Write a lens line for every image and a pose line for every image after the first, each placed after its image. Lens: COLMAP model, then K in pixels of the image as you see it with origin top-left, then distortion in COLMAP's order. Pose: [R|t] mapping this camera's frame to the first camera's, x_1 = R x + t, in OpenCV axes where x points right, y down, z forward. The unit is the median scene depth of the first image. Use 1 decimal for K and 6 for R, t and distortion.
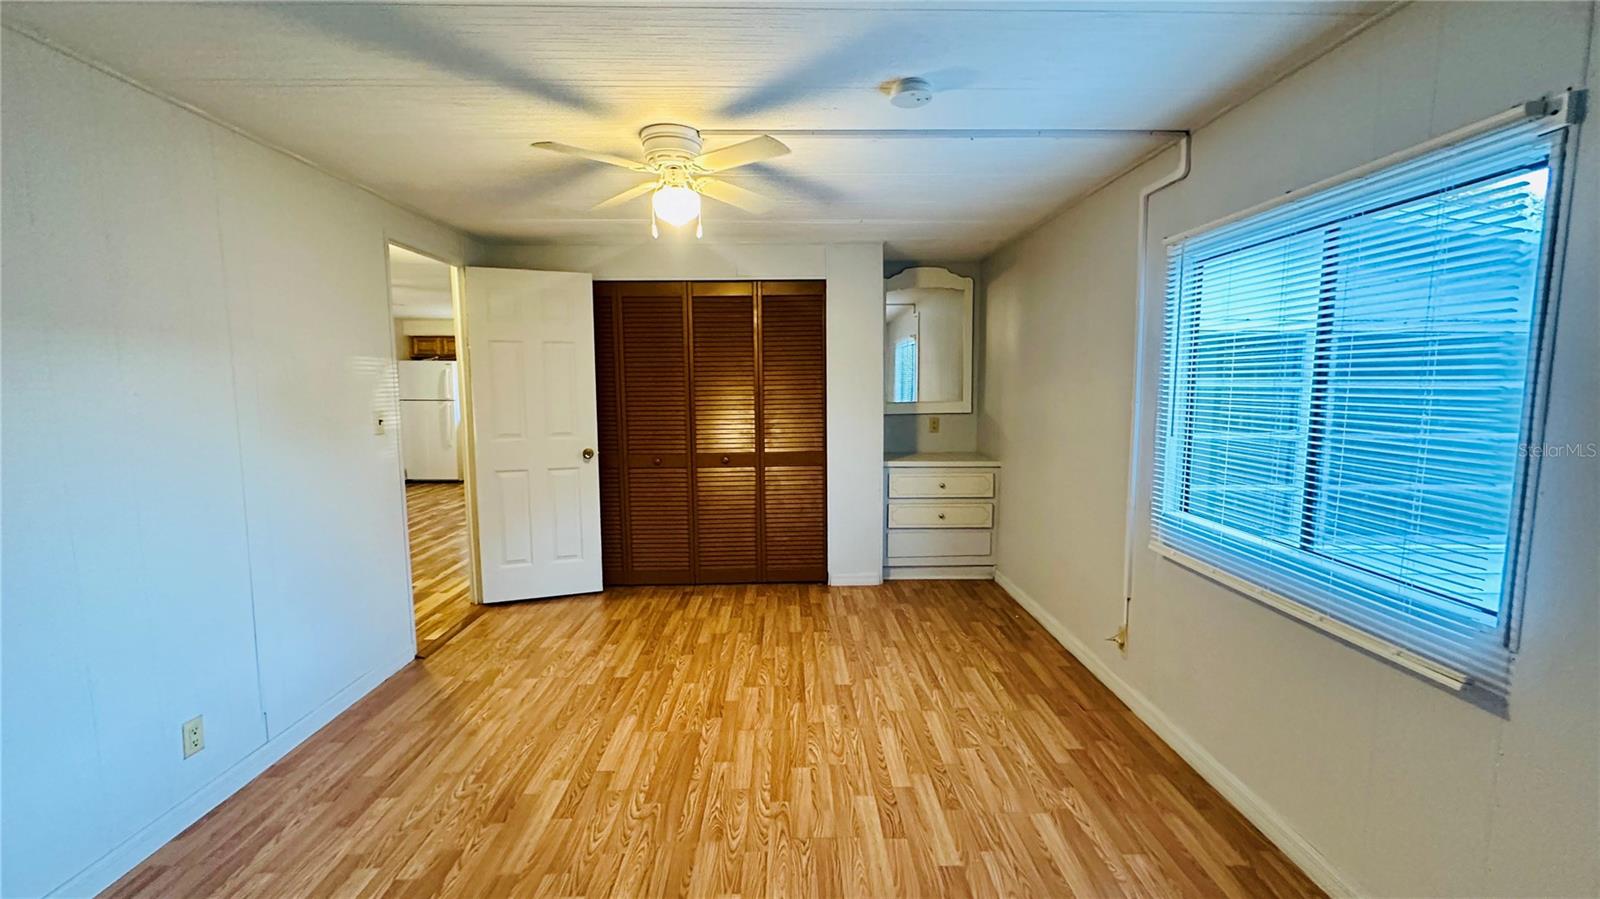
lens RADIAL K [[637.5, 0, 795.5], [0, 637.5, 446.0], [0, 0, 1]] dist [-0.002273, 0.000385]
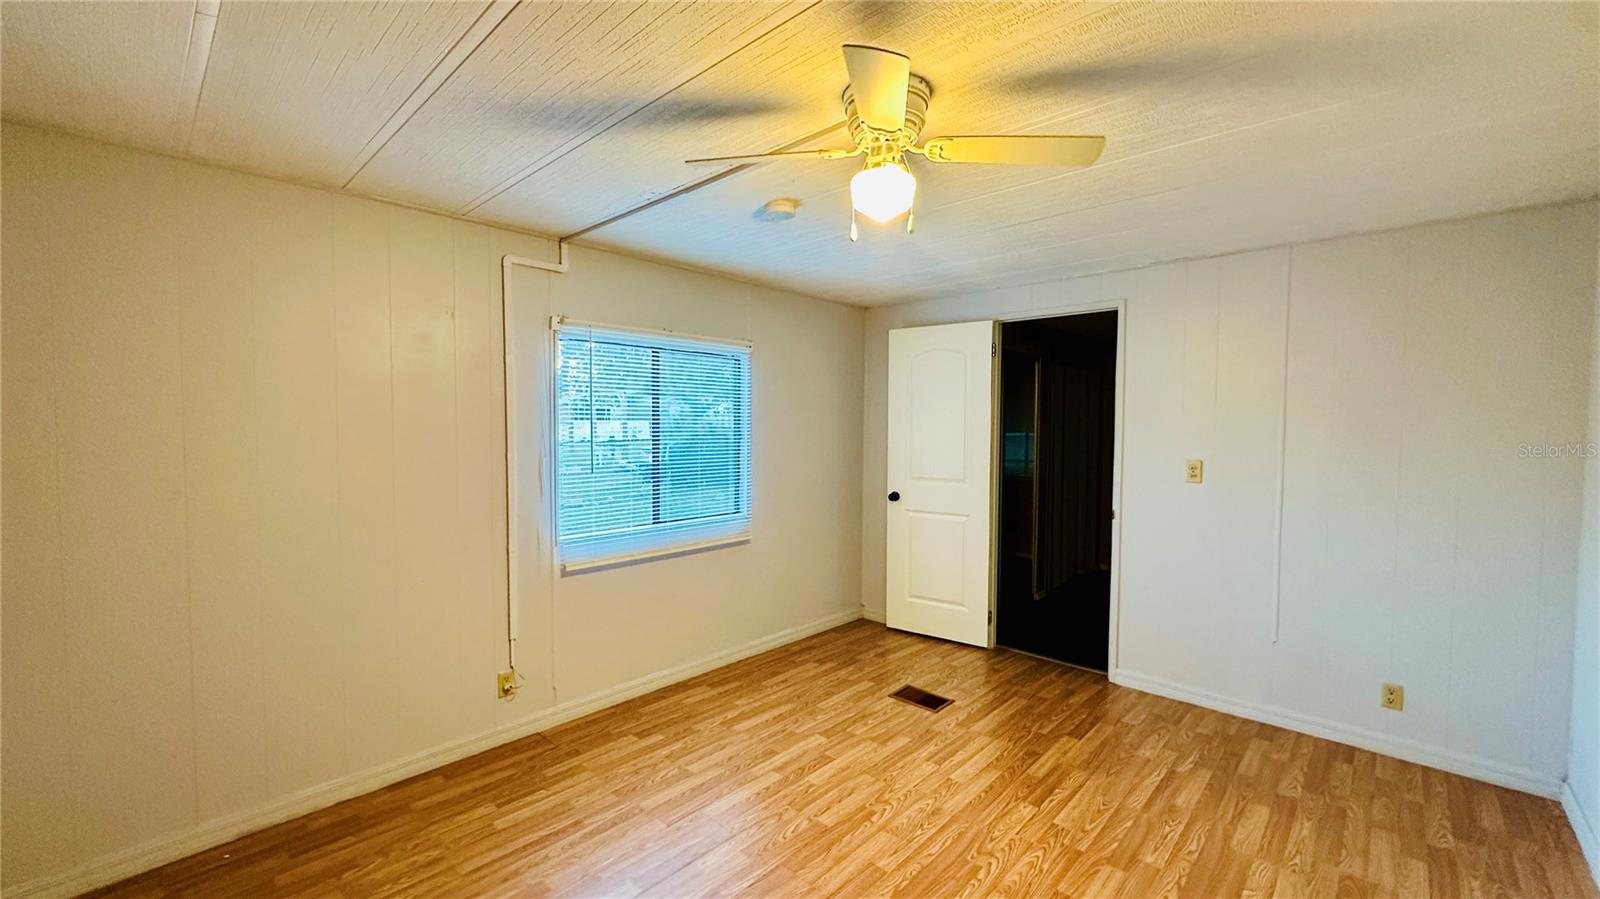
lens RADIAL K [[637.5, 0, 798.7], [0, 637.5, 451.8], [0, 0, 1]] dist [-0.002273, 0.000385]
pose [[-0.717121, -0.030823, 0.696267, -0.501233], [0.067919, 0.991176, 0.113832, -0.145148], [-0.693631, 0.128921, -0.708700, 1.299072]]
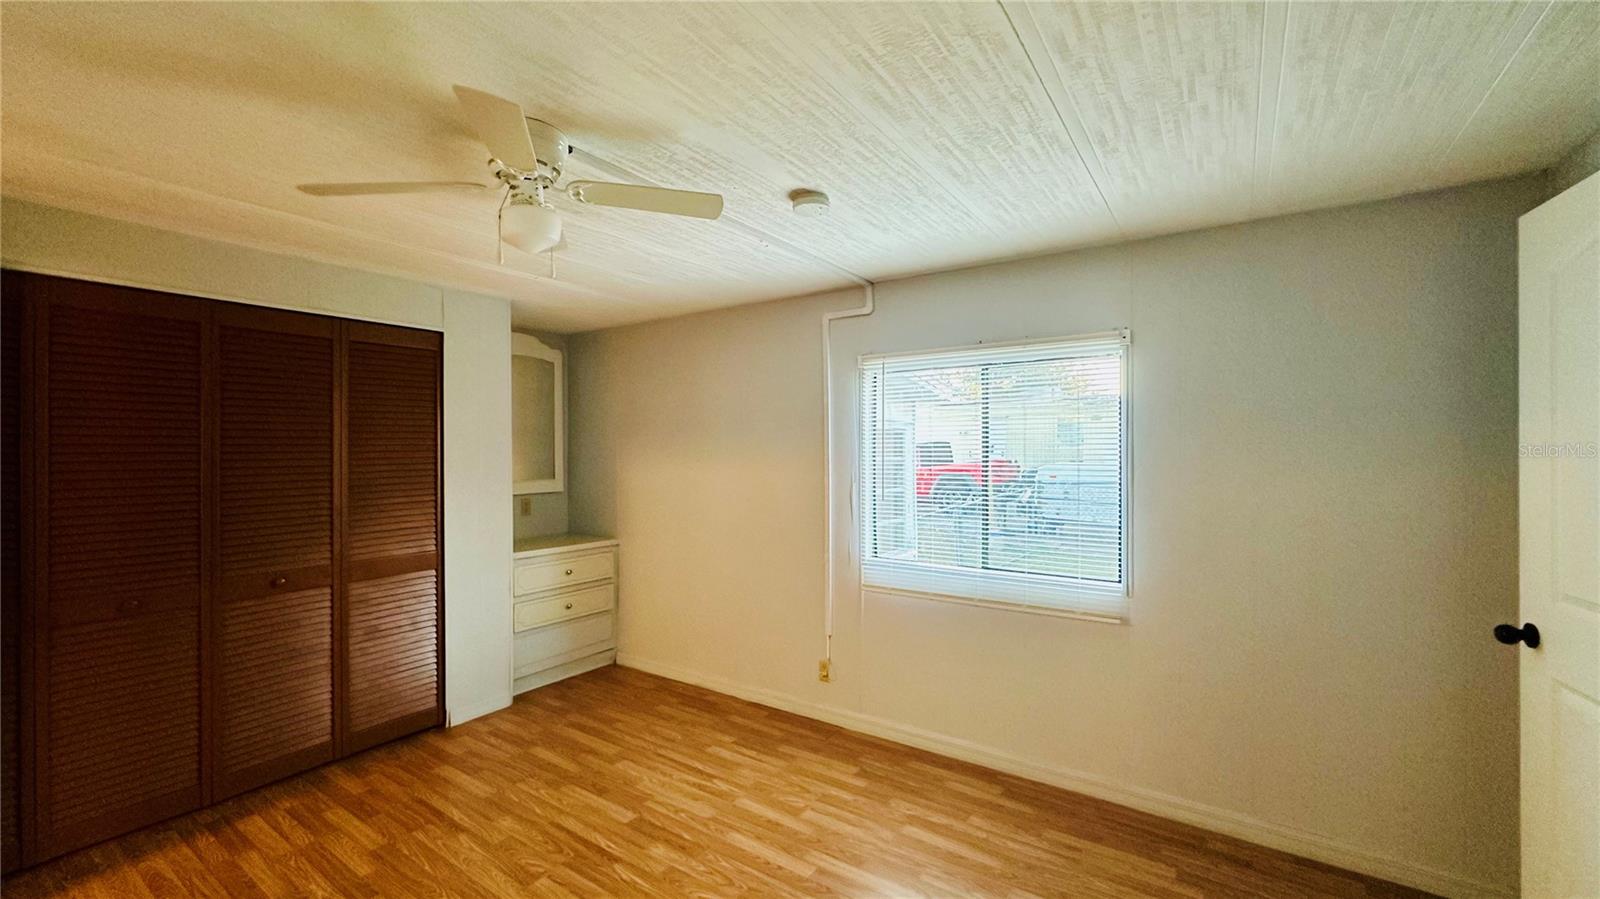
lens RADIAL K [[637.5, 0, 795.6], [0, 637.5, 451.4], [0, 0, 1]] dist [-0.002273, 0.000385]
pose [[0.580392, 0.004616, 0.814324, -0.489134], [0.080822, 0.994720, -0.063242, -0.040611], [-0.810316, 0.102521, 0.576955, 0.288401]]
